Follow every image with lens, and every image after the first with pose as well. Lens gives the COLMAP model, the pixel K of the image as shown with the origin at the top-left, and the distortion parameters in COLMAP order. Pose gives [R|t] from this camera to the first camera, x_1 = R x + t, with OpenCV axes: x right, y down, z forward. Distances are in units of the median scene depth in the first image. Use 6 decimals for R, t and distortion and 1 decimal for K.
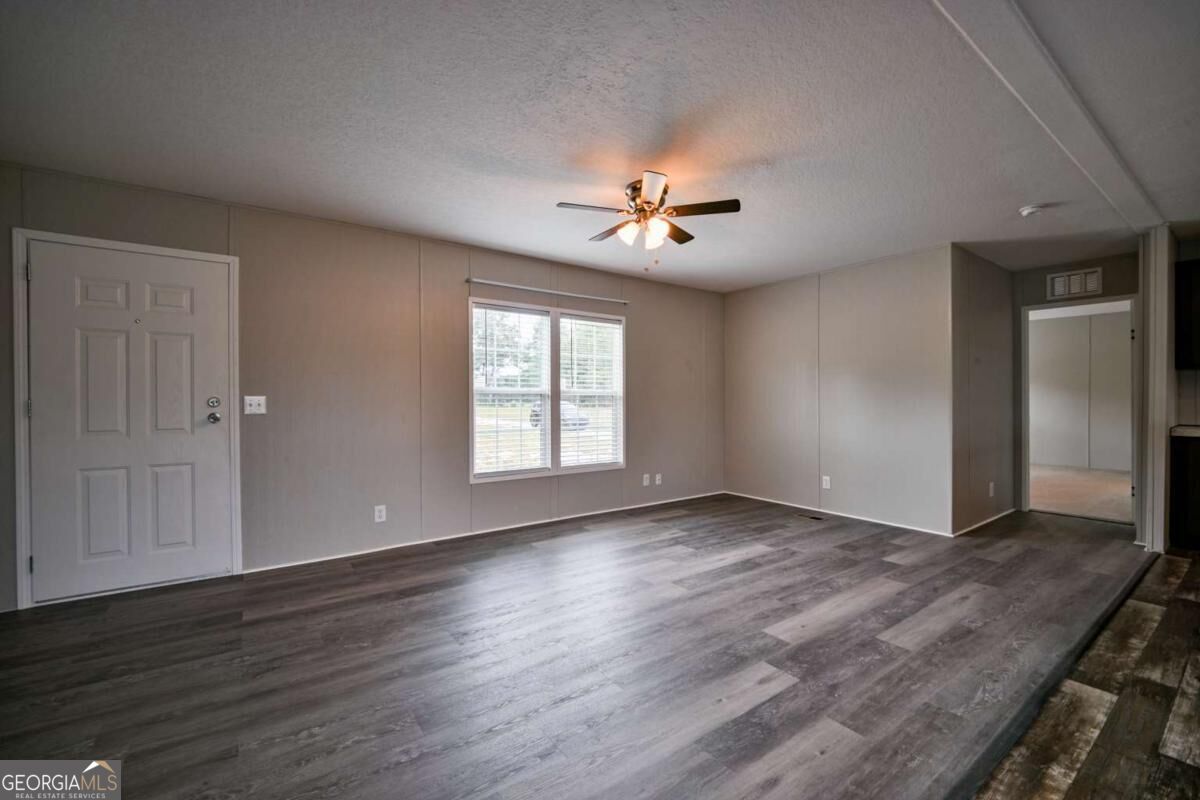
lens RADIAL K [[494.2, 0, 603.5], [0, 494.2, 400.1], [0, 0, 1]] dist [-0.000558, -0.004447]
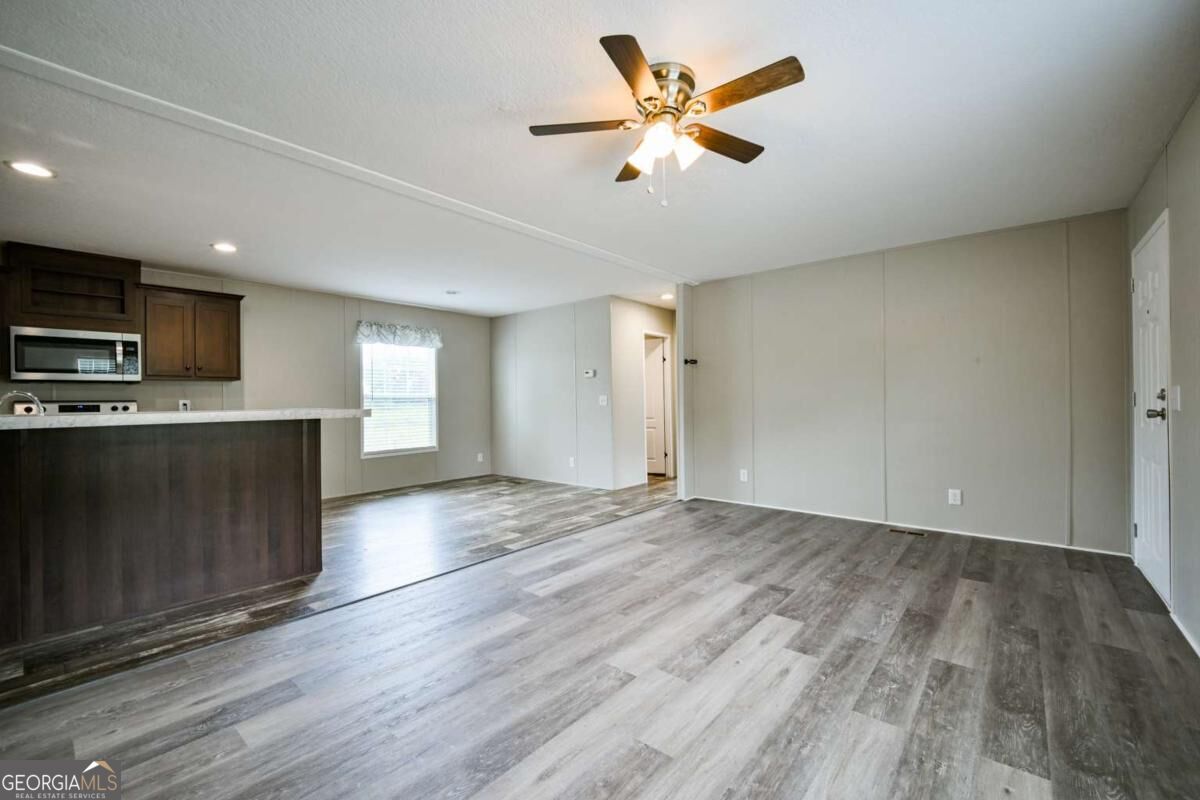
lens RADIAL K [[494.2, 0, 603.7], [0, 494.2, 396.7], [0, 0, 1]] dist [-0.000558, -0.004447]
pose [[-0.969349, 0.010196, -0.245476, 0.351030], [0.011498, 0.999926, -0.003869, -0.000356], [0.245419, -0.006573, -0.969395, 1.702442]]
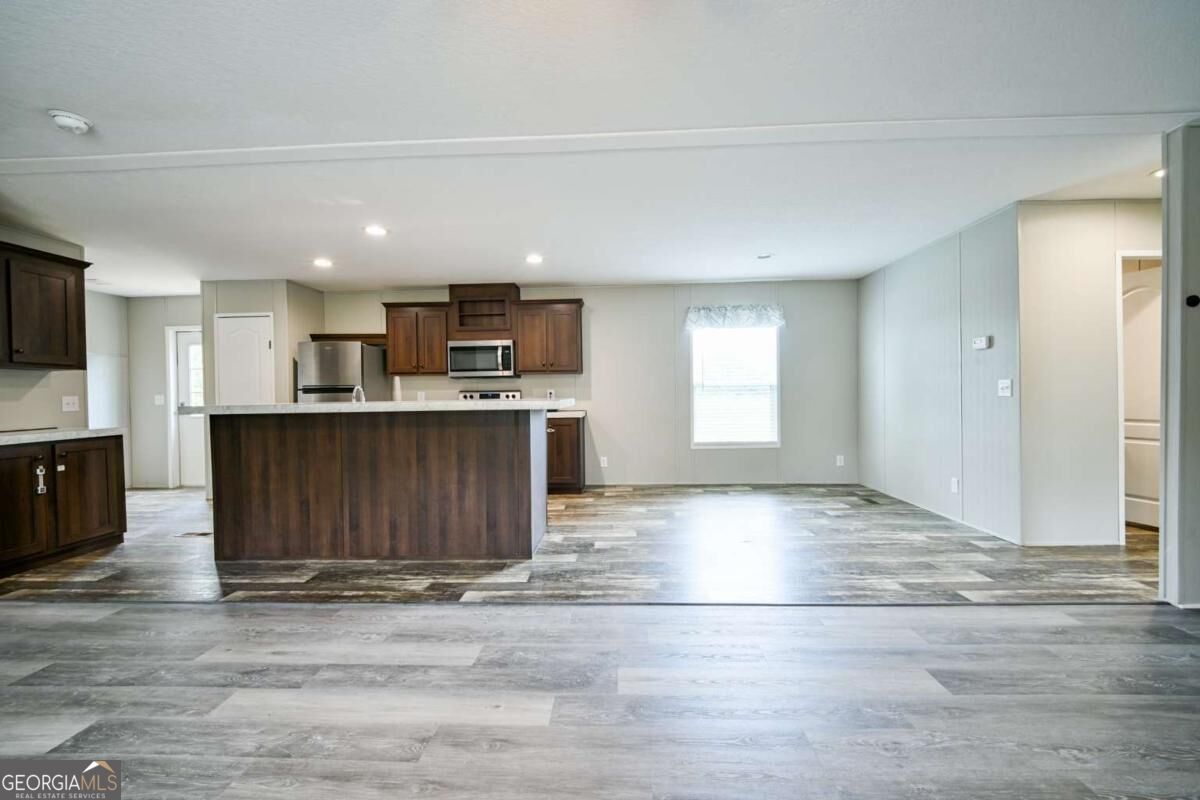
lens RADIAL K [[494.2, 0, 603.9], [0, 494.2, 395.3], [0, 0, 1]] dist [-0.000558, -0.004447]
pose [[-0.787159, 0.009502, 0.616676, -0.142688], [0.017642, 0.999819, 0.007113, 0.000779], [-0.616497, 0.016478, -0.787185, 1.231699]]
